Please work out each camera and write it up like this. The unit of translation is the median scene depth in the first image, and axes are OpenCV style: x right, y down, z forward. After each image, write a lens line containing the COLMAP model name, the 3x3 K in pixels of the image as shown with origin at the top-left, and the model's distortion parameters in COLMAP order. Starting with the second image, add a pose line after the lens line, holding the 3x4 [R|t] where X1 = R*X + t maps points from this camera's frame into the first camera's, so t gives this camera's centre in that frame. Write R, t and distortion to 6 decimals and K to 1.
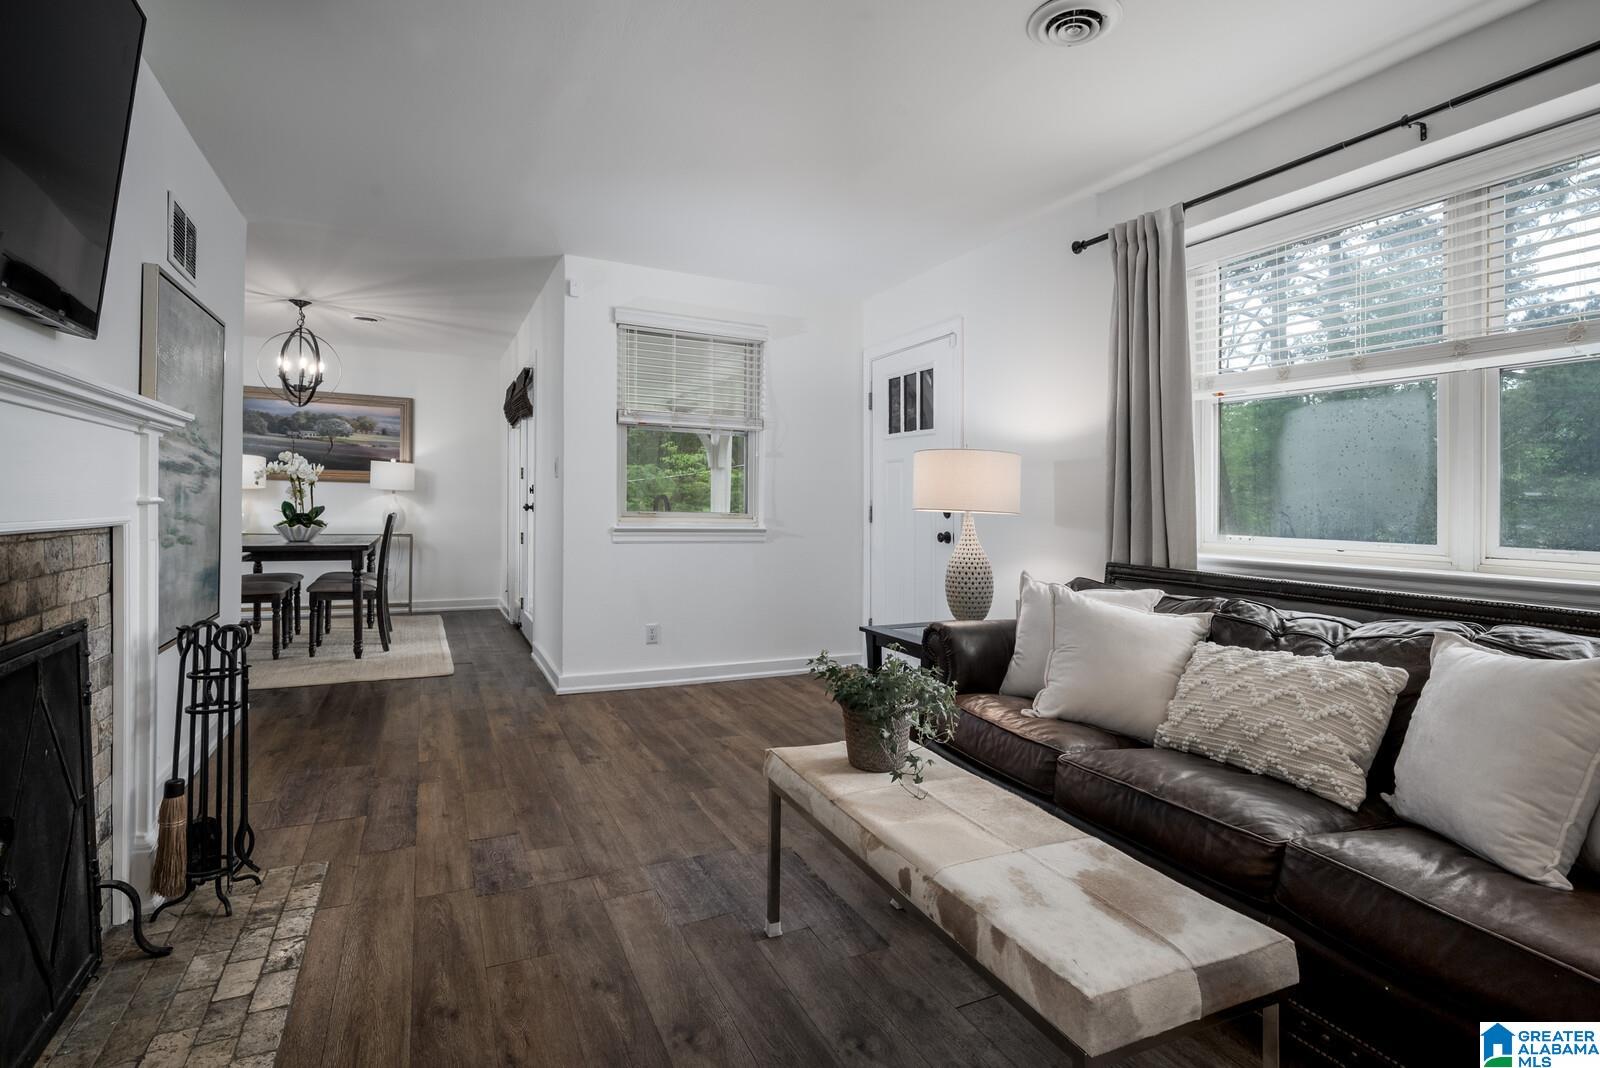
lens RADIAL K [[776.9, 0, 797.8], [0, 776.9, 491.7], [0, 0, 1]] dist [-0.001022, 0.000412]
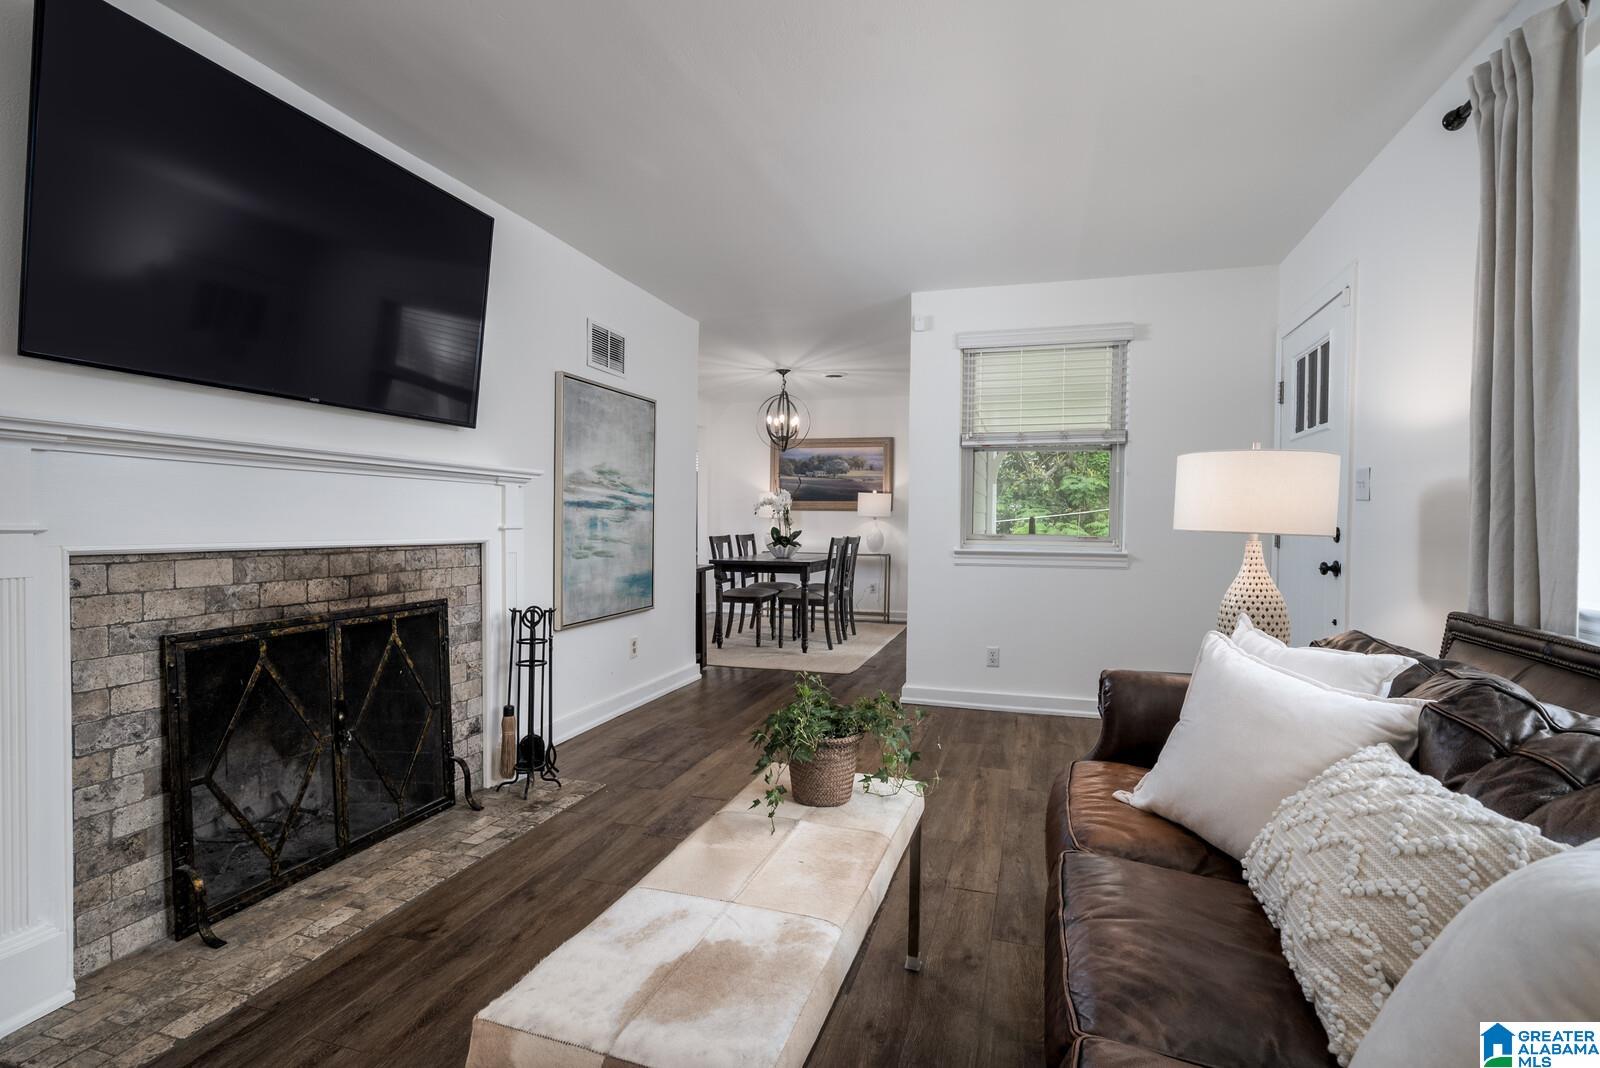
lens RADIAL K [[756.2, 0, 800.0], [0, 756.2, 534.0], [0, 0, 1]] dist [-0.002676, 0.000228]
pose [[0.735241, -0.002172, -0.677802, 0.363483], [0.018588, 0.999683, 0.016960, 0.005600], [0.677551, -0.025069, 0.735049, 0.157180]]
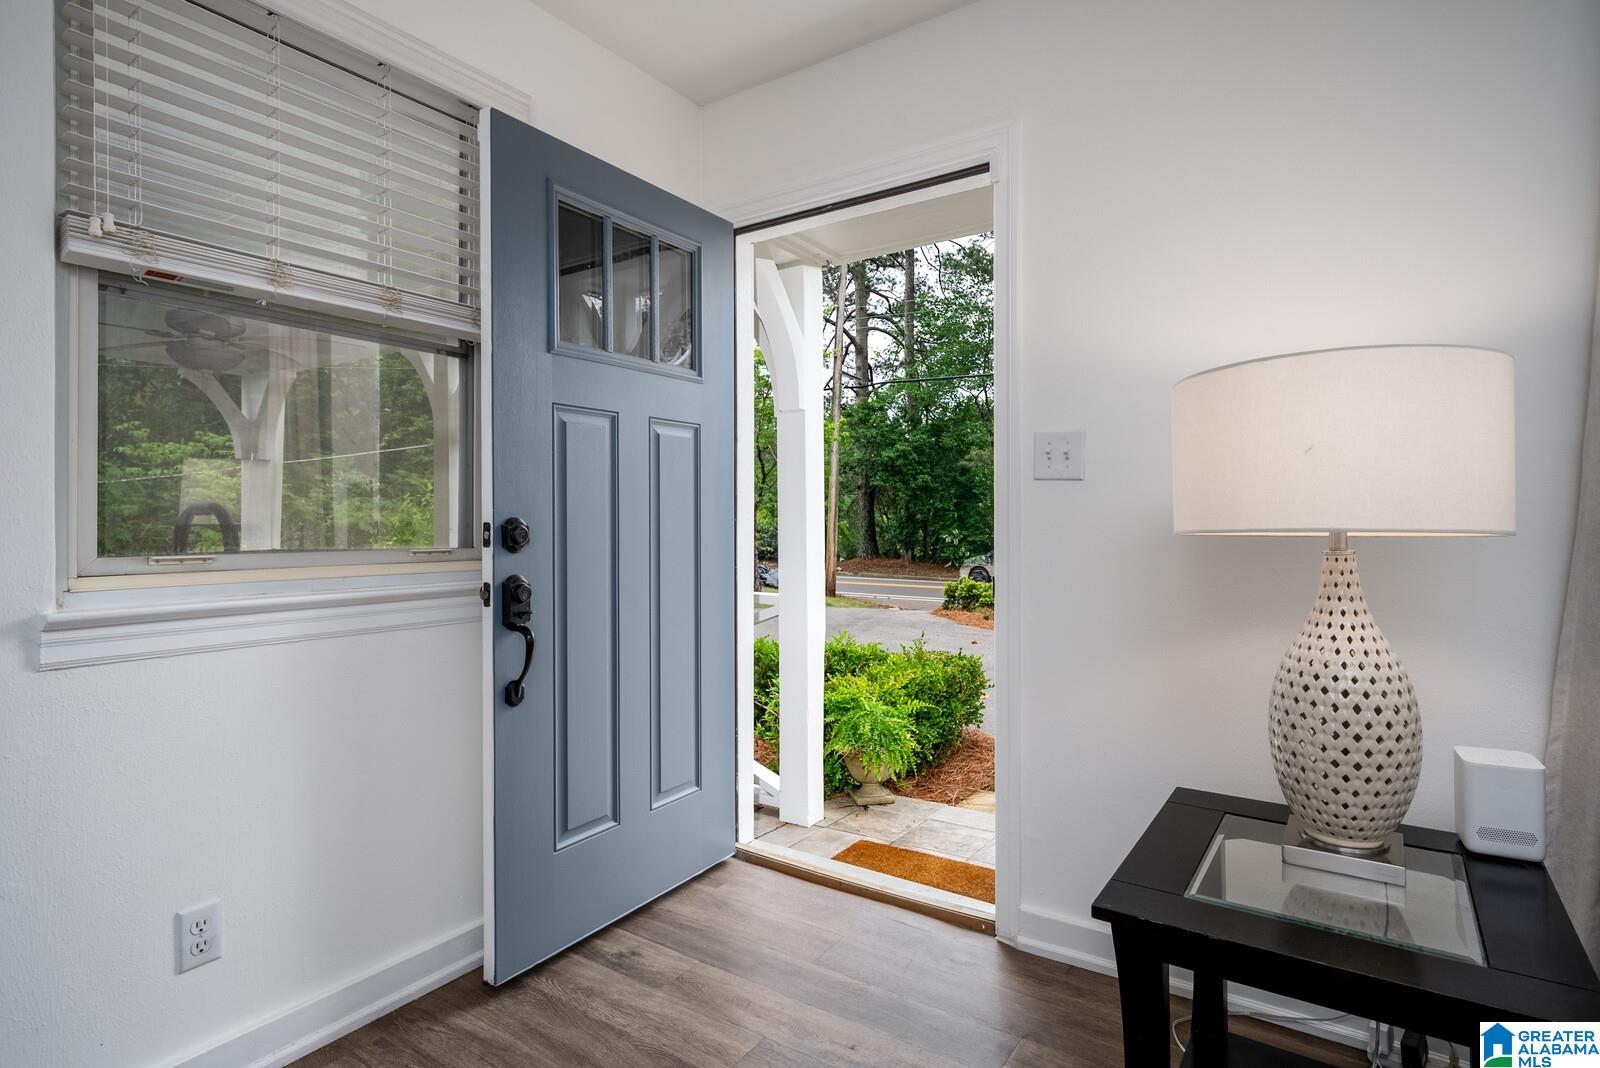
lens RADIAL K [[826.5, 0, 802.4], [0, 826.5, 508.3], [0, 0, 1]] dist [0.000326, 0.000188]
pose [[0.859917, -0.015211, 0.510208, -0.191239], [0.011100, 0.999877, 0.011101, 0.008114], [-0.510314, -0.003883, 0.859980, 0.740550]]
